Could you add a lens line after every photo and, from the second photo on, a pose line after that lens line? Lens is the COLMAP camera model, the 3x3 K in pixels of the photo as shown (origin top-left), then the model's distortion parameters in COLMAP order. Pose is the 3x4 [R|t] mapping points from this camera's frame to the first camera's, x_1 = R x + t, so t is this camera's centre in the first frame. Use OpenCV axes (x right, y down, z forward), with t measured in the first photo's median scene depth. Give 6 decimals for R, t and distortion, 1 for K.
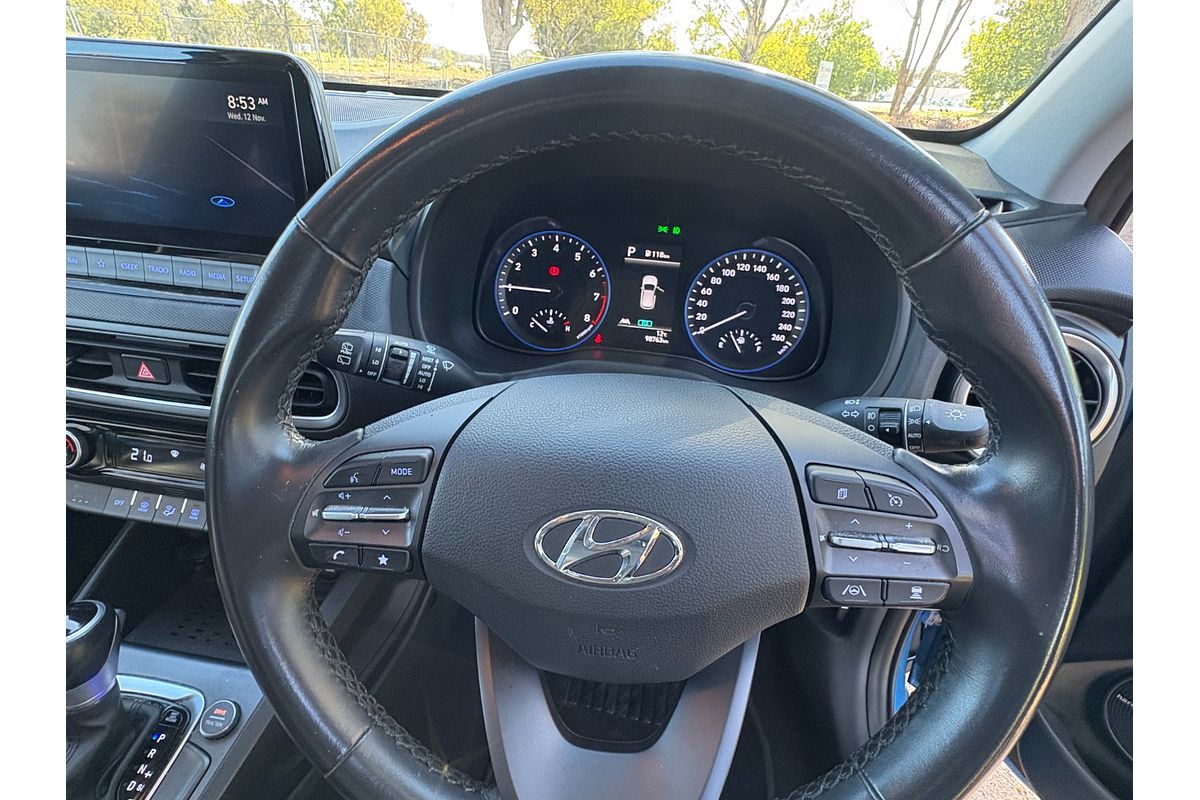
lens RADIAL K [[527.0, 0, 592.6], [0, 527.0, 404.9], [0, 0, 1]] dist [0.003487, -0.001925]
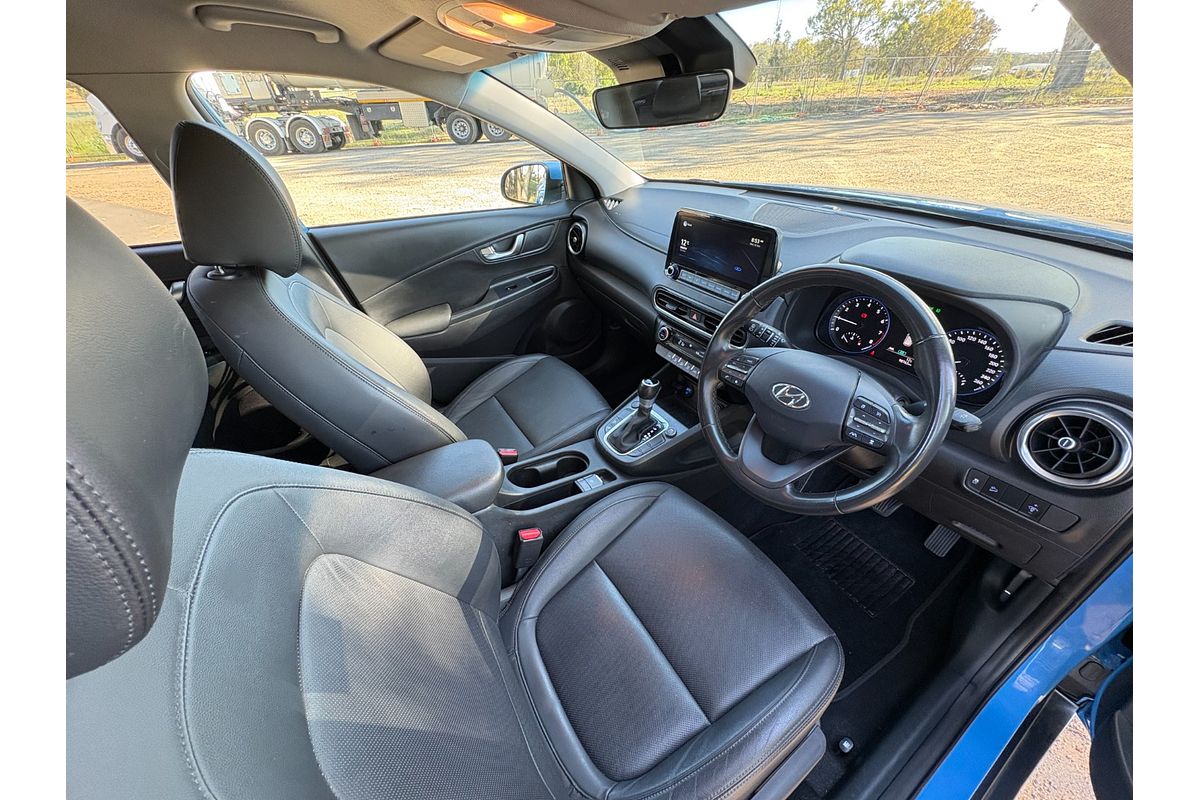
lens RADIAL K [[427.2, 0, 599.9], [0, 427.2, 400.4], [0, 0, 1]] dist [-0.001396, 0.000115]
pose [[0.640789, 0.369530, -0.672932, 0.521548], [-0.328649, 0.924196, 0.194557, 0.067868], [0.693815, 0.096488, 0.713660, -0.889426]]
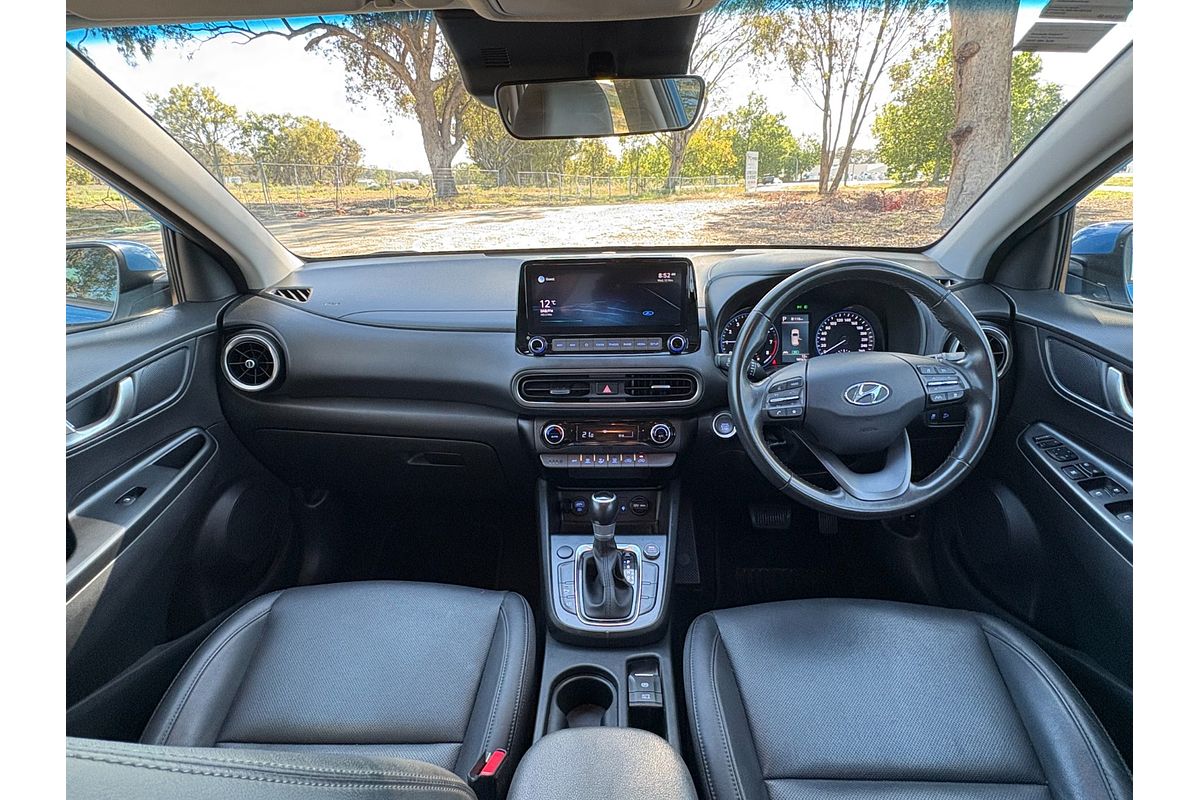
lens RADIAL K [[568.6, 0, 597.0], [0, 568.6, 403.4], [0, 0, 1]] dist [0.000123, 0.000163]
pose [[0.990493, -0.114293, 0.076551, -0.864868], [0.126138, 0.976642, -0.173952, 0.327368], [-0.054882, 0.181955, 0.981774, -1.087151]]
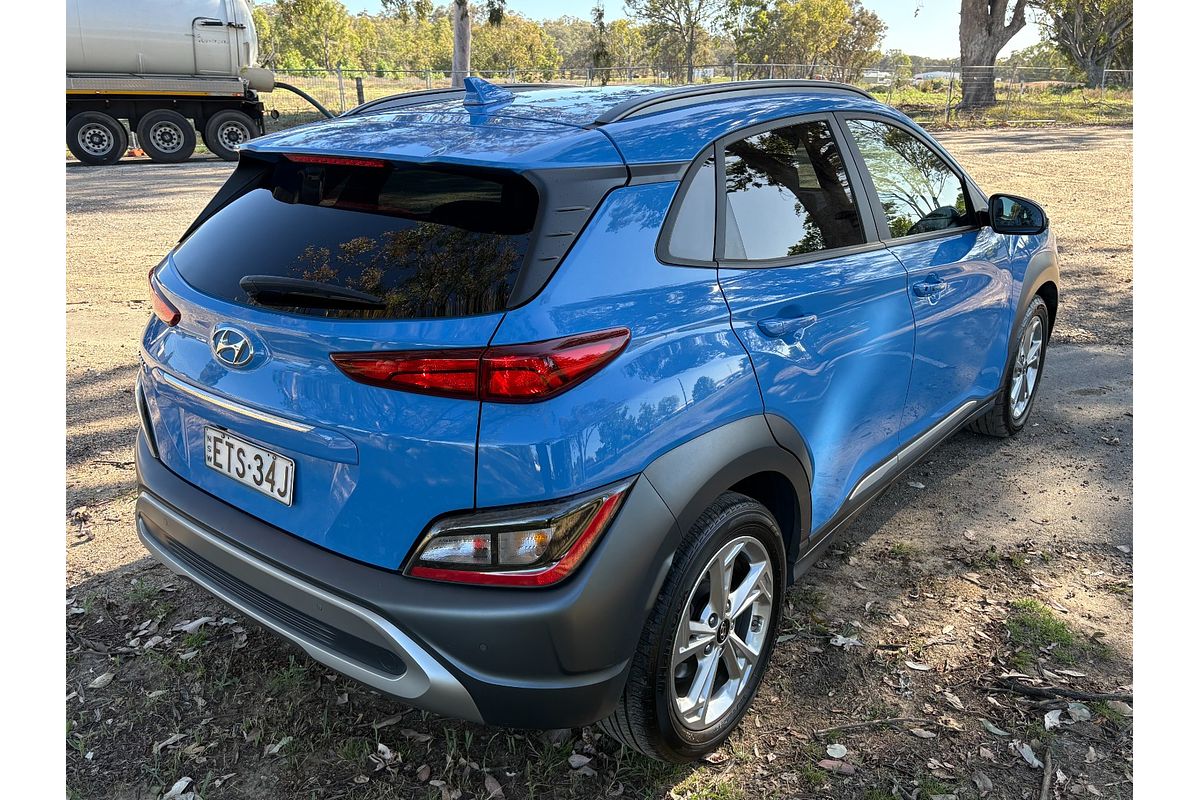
lens RADIAL K [[903.0, 0, 603.7], [0, 903.0, 411.7], [0, 0, 1]] dist [0.027829, -0.015451]
pose [[0.861564, 0.107990, -0.496031, 2.027573], [-0.213964, 0.963330, -0.161912, 2.839186], [0.460356, 0.245630, 0.853076, -6.002343]]
